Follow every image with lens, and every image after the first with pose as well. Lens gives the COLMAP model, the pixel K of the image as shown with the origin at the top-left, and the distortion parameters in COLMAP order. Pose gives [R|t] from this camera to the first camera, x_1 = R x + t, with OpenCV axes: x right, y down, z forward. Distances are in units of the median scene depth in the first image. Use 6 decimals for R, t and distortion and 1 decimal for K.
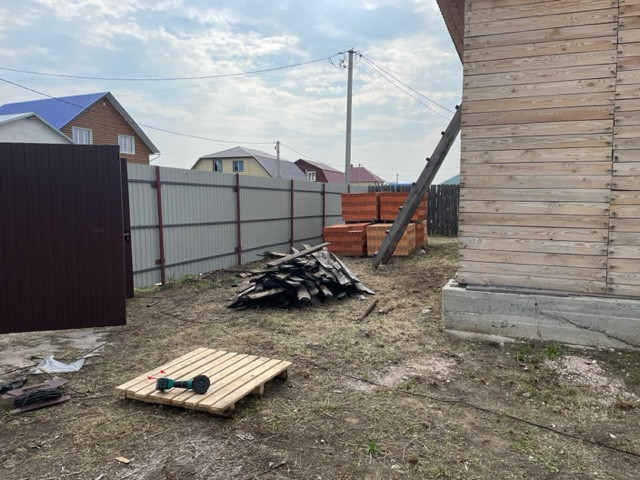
lens RADIAL K [[492.2, 0, 320.8], [0, 492.2, 241.8], [0, 0, 1]] dist [-0.006503, -0.014612]
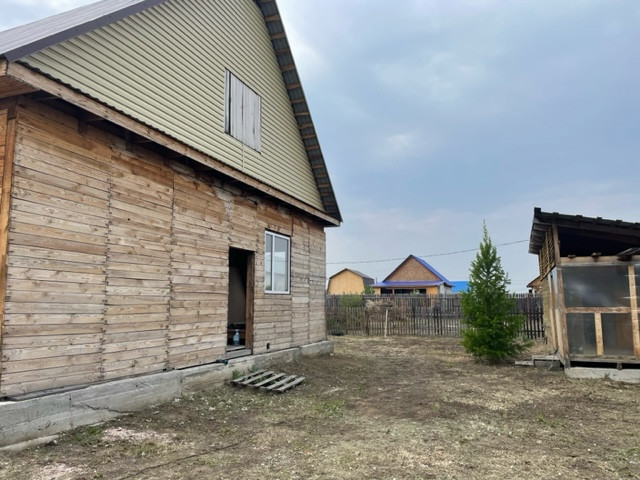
lens RADIAL K [[492.2, 0, 319.4], [0, 492.2, 239.5], [0, 0, 1]] dist [-0.006503, -0.014612]
pose [[-0.039530, 0.138444, 0.989581, -0.834882], [0.103739, 0.985572, -0.133739, -0.035044], [-0.993819, 0.097371, -0.053322, 0.417919]]
